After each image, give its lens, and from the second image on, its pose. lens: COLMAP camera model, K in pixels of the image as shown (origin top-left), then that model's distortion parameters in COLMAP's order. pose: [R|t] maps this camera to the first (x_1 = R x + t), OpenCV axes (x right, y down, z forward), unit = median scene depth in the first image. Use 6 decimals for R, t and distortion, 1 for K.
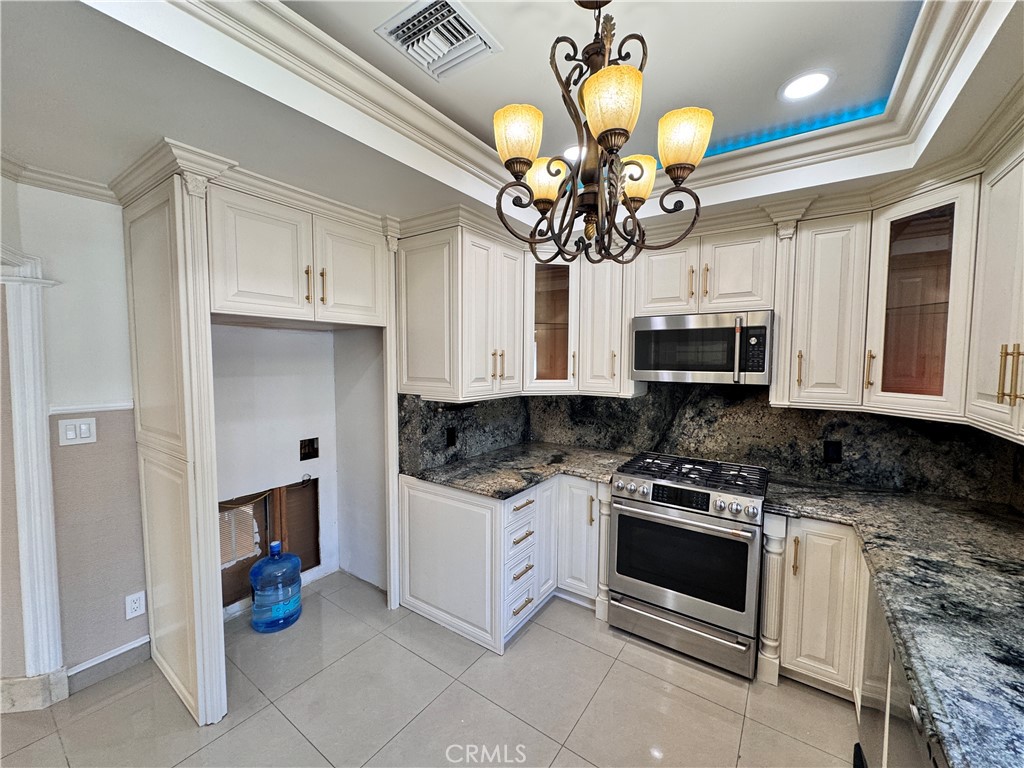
lens RADIAL K [[406.0, 0, 513.1], [0, 406.0, 383.1], [0, 0, 1]] dist [-0.002374, 0.000575]
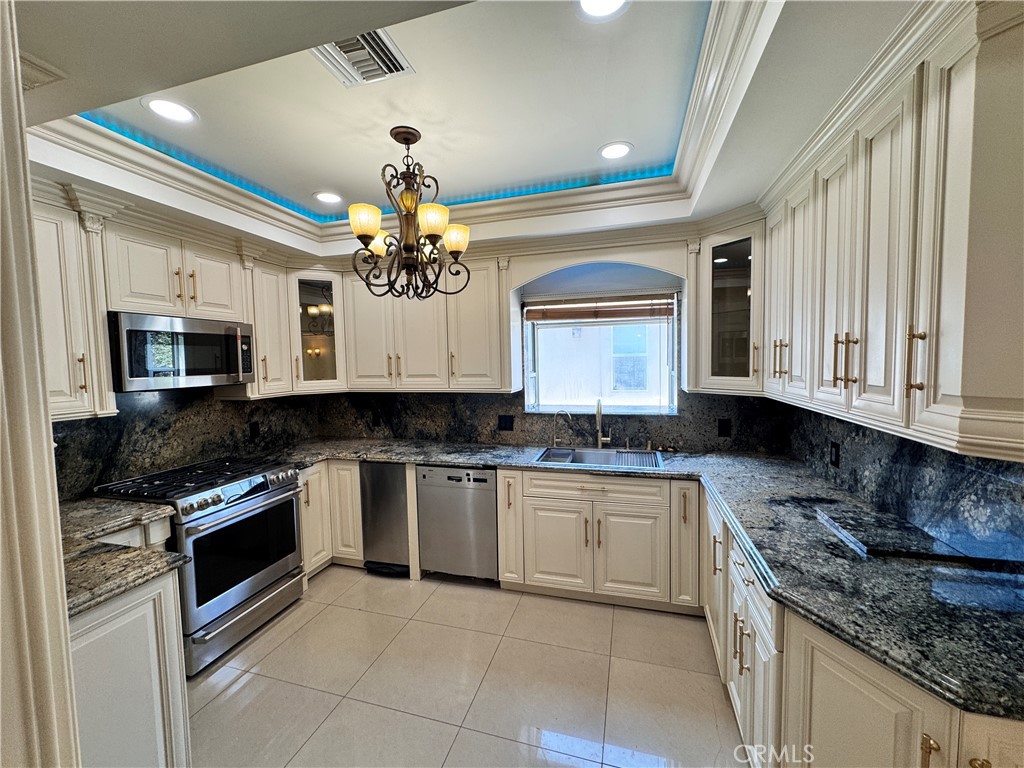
lens RADIAL K [[406.0, 0, 511.4], [0, 406.0, 385.0], [0, 0, 1]] dist [-0.002374, 0.000575]
pose [[-0.312778, -0.058886, 0.947999, -0.770993], [0.076057, 0.993319, 0.086795, -0.034564], [-0.946776, 0.099250, -0.306209, 0.588303]]
